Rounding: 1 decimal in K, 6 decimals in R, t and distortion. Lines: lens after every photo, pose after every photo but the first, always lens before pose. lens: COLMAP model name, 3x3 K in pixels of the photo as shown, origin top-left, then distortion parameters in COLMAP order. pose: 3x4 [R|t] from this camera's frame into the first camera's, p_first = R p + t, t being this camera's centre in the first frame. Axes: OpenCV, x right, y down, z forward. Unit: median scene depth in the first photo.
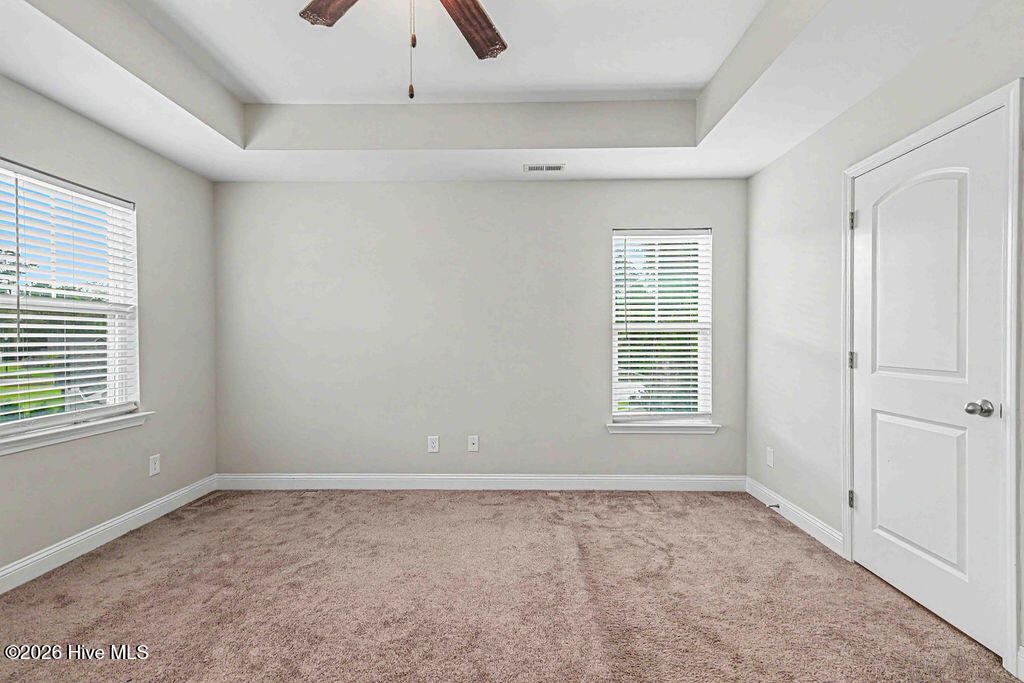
lens RADIAL K [[459.8, 0, 514.6], [0, 459.8, 338.7], [0, 0, 1]] dist [-0.001382, -0.000100]
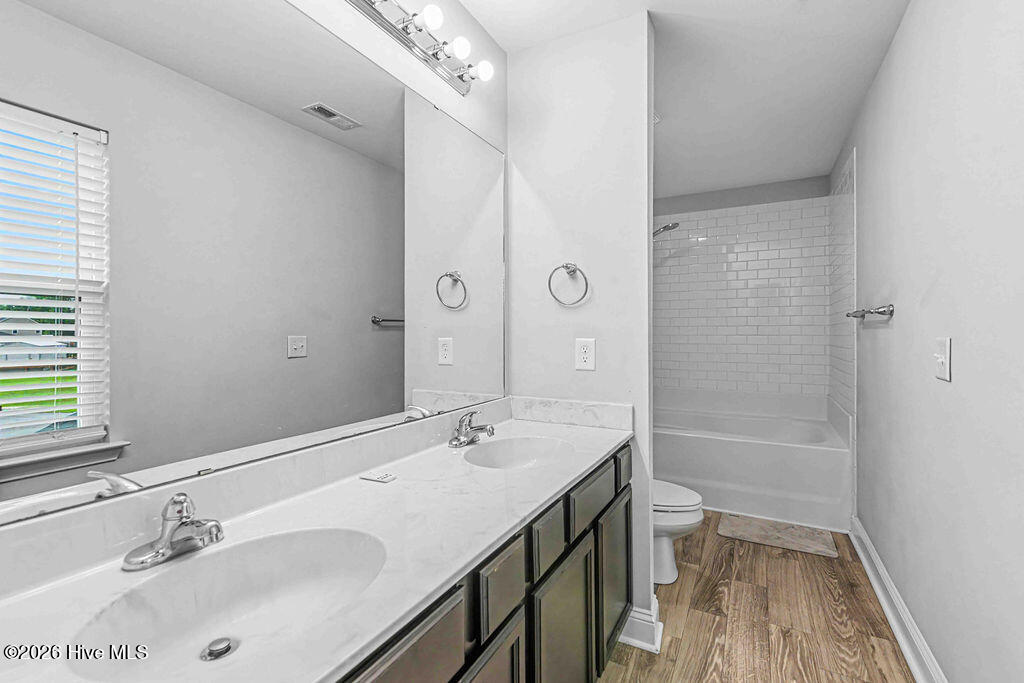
lens RADIAL K [[459.8, 0, 514.6], [0, 459.8, 338.7], [0, 0, 1]] dist [-0.001382, -0.000100]
pose [[0.891257, 0.007116, -0.453443, 0.014257], [-0.002734, 0.999943, 0.010318, 0.001247], [0.453490, -0.007956, 0.891226, 0.678274]]
